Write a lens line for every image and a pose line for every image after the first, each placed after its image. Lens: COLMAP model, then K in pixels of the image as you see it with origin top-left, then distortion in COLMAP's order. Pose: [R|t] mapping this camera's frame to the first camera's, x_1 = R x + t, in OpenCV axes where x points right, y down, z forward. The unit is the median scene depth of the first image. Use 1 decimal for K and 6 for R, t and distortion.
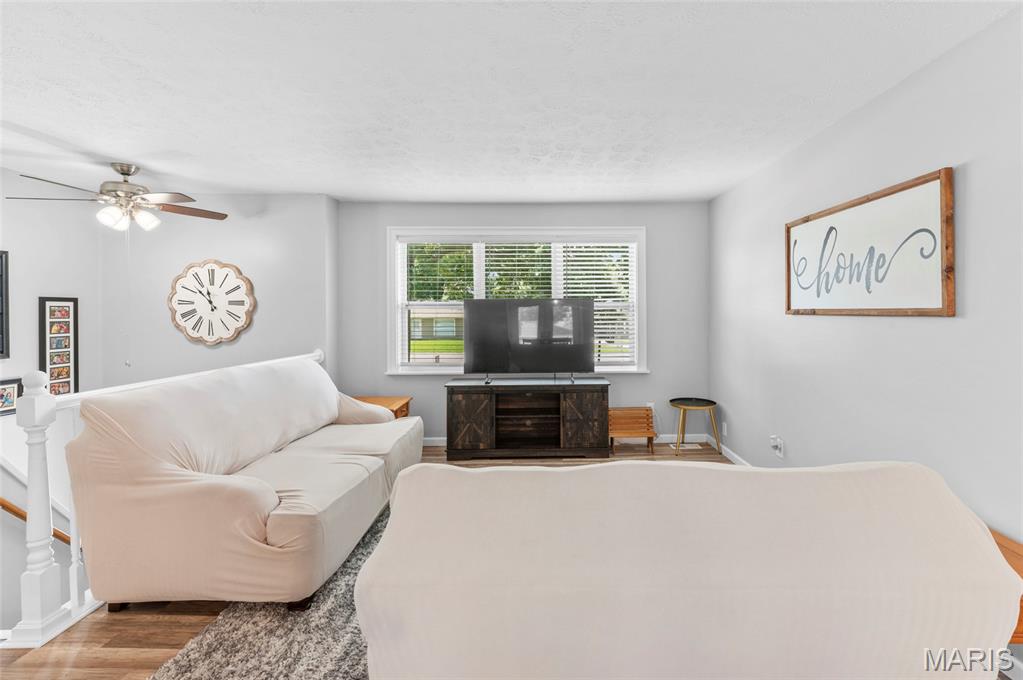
lens RADIAL K [[438.0, 0, 557.5], [0, 438.0, 310.6], [0, 0, 1]] dist [-0.002556, -0.000255]
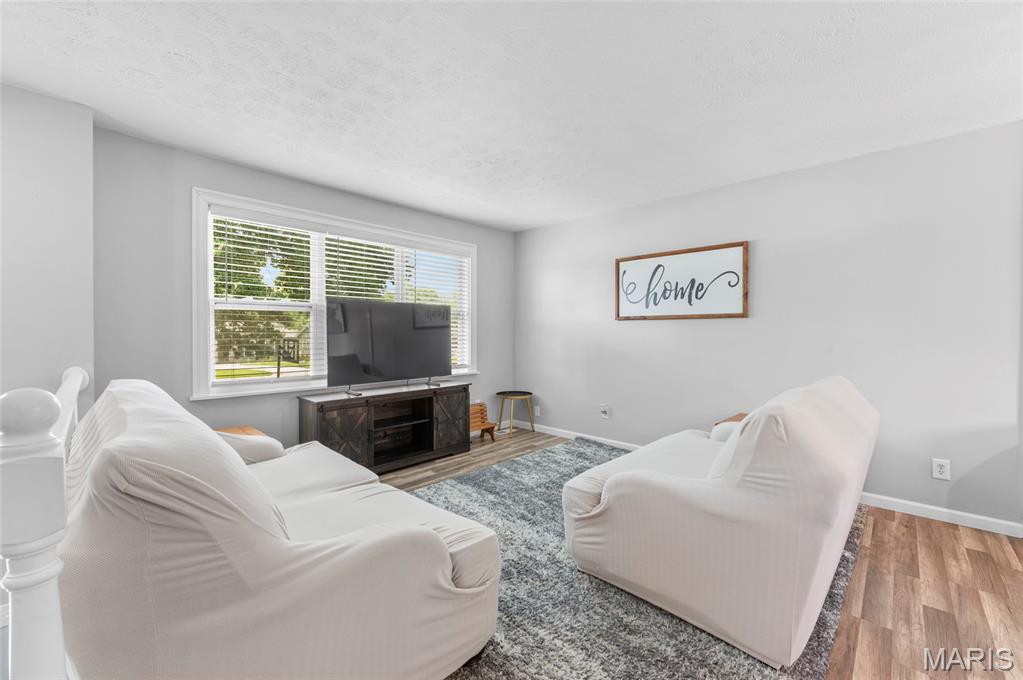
lens RADIAL K [[403.6, 0, 508.2], [0, 403.6, 335.3], [0, 0, 1]] dist [-0.000458, 0.000053]
pose [[0.713353, -0.000540, 0.700804, -0.715970], [-0.003657, 0.999983, 0.004493, 0.056843], [-0.700795, -0.005768, 0.713339, 0.290360]]
